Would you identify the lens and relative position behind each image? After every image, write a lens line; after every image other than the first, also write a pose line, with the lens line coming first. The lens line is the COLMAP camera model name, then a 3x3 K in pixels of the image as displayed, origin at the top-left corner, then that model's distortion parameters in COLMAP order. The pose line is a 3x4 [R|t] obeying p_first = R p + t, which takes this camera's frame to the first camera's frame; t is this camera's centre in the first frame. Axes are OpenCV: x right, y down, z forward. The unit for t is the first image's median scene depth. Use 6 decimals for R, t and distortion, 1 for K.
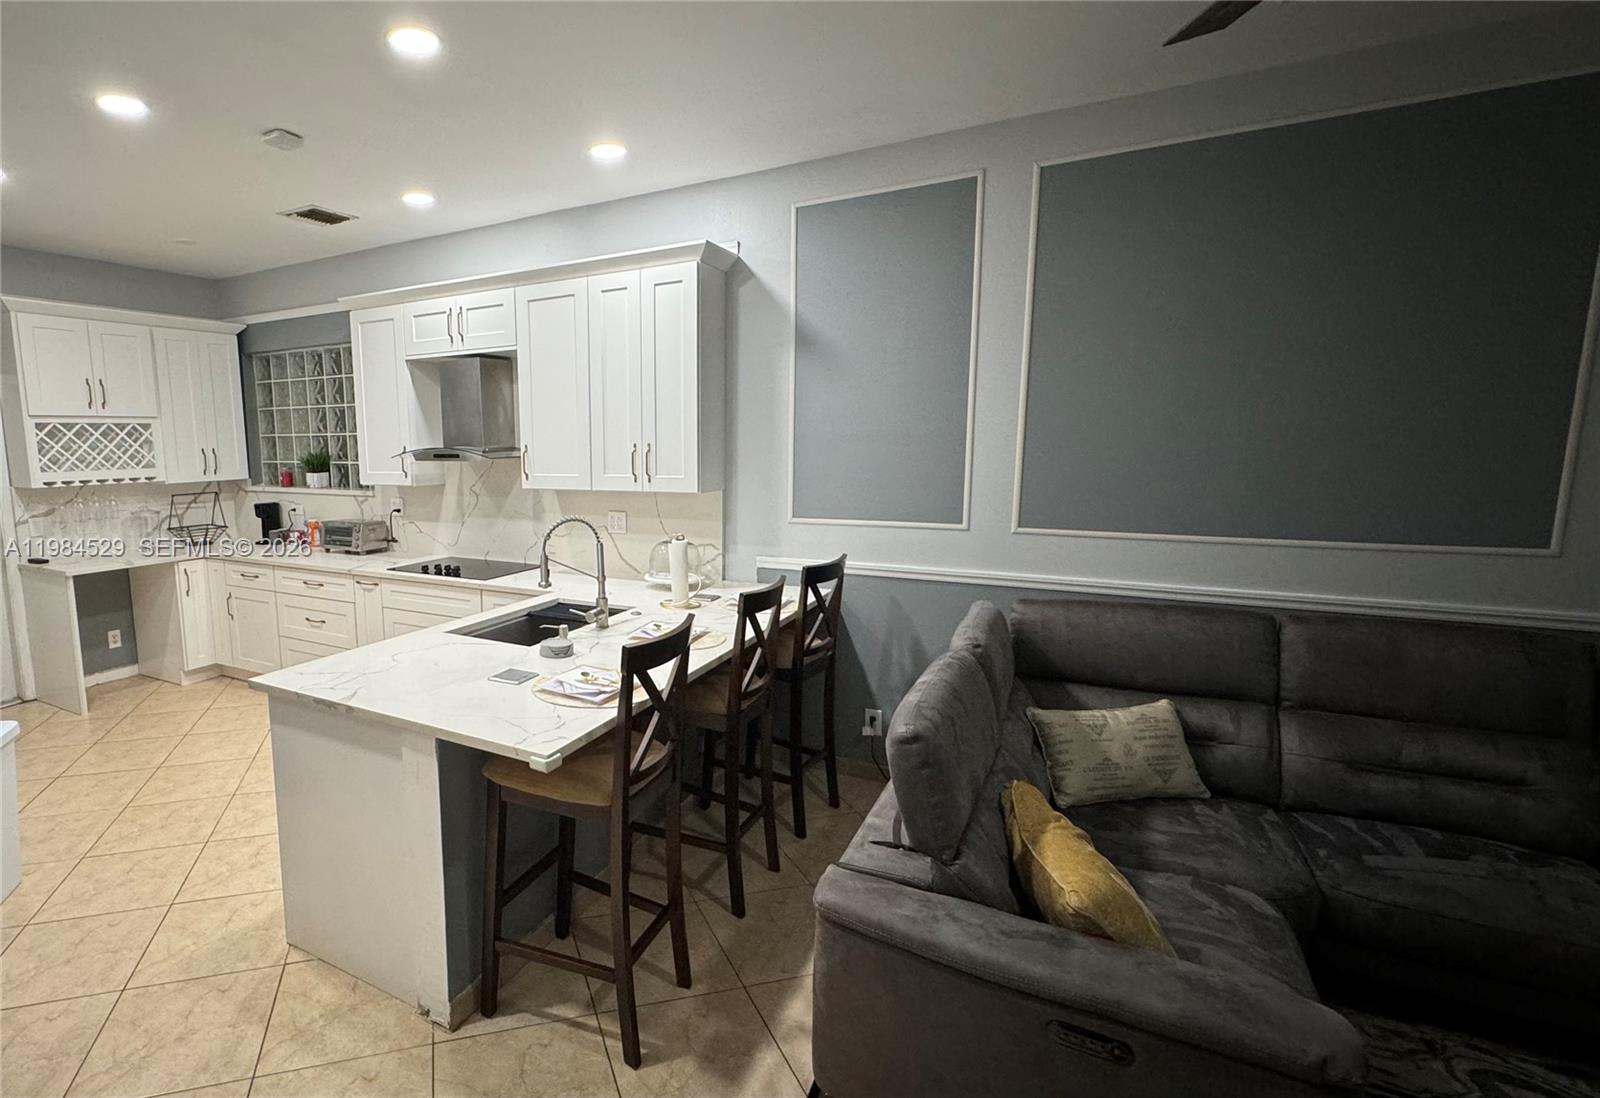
lens RADIAL K [[707.3, 0, 800.0], [0, 707.3, 549.0], [0, 0, 1]] dist [0.001176, 0.000000]
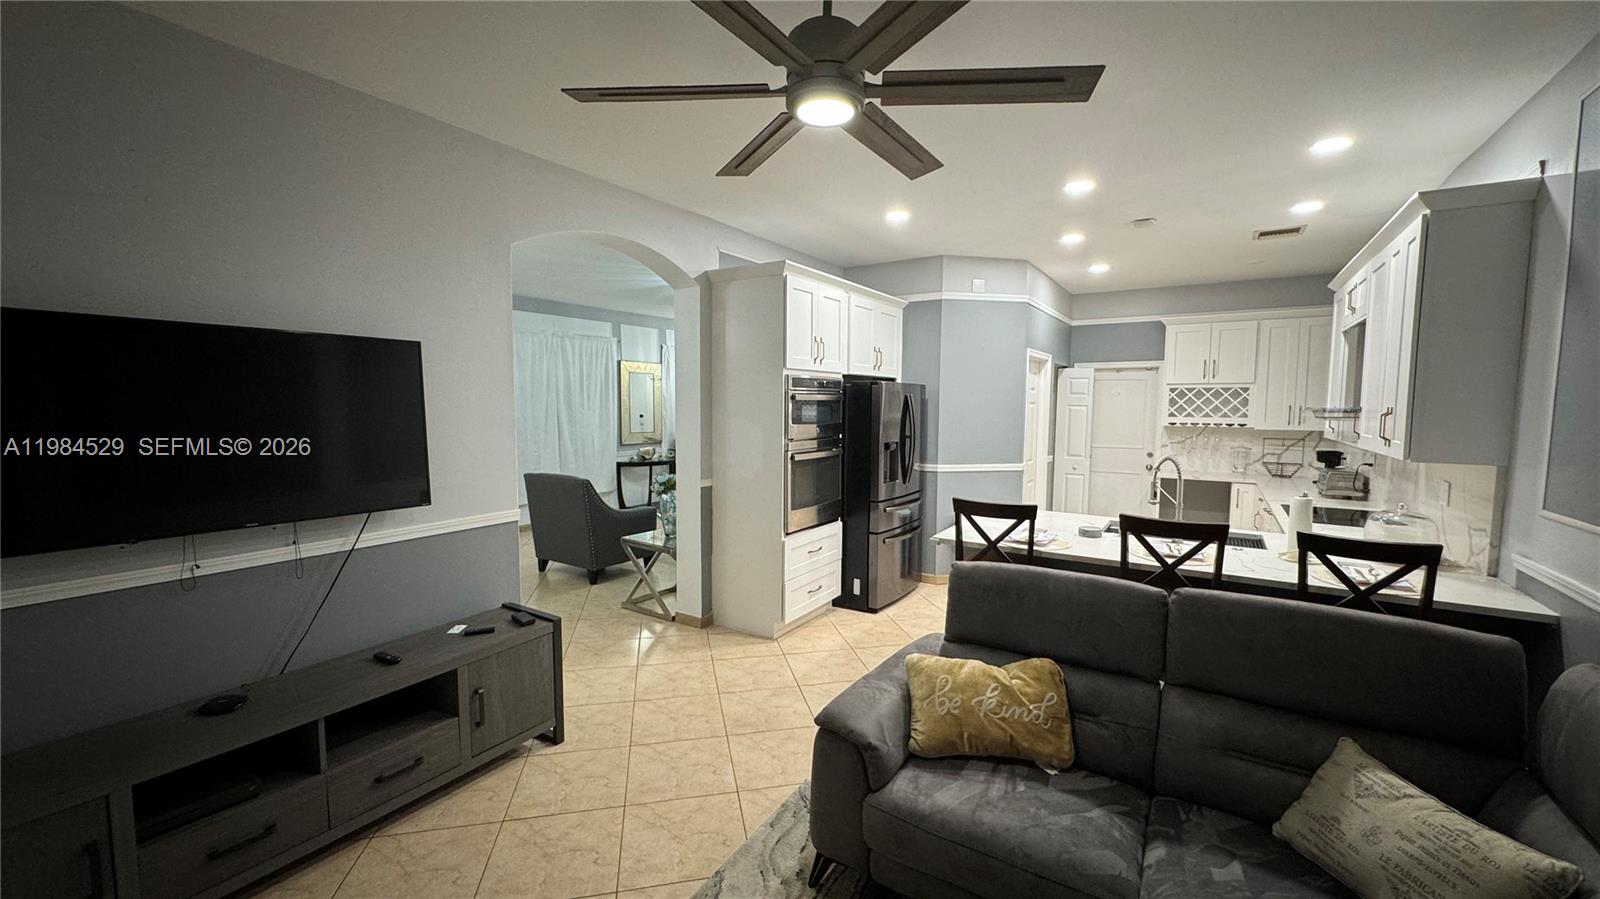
lens RADIAL K [[633.3, 0, 800.0], [0, 633.3, 449.5], [0, 0, 1]] dist [-0.000151, 0.000086]
pose [[-0.022996, 0.089944, -0.995681, 0.438613], [-0.162231, 0.982408, 0.092492, -0.027038], [0.986485, 0.163657, -0.007999, 0.145948]]
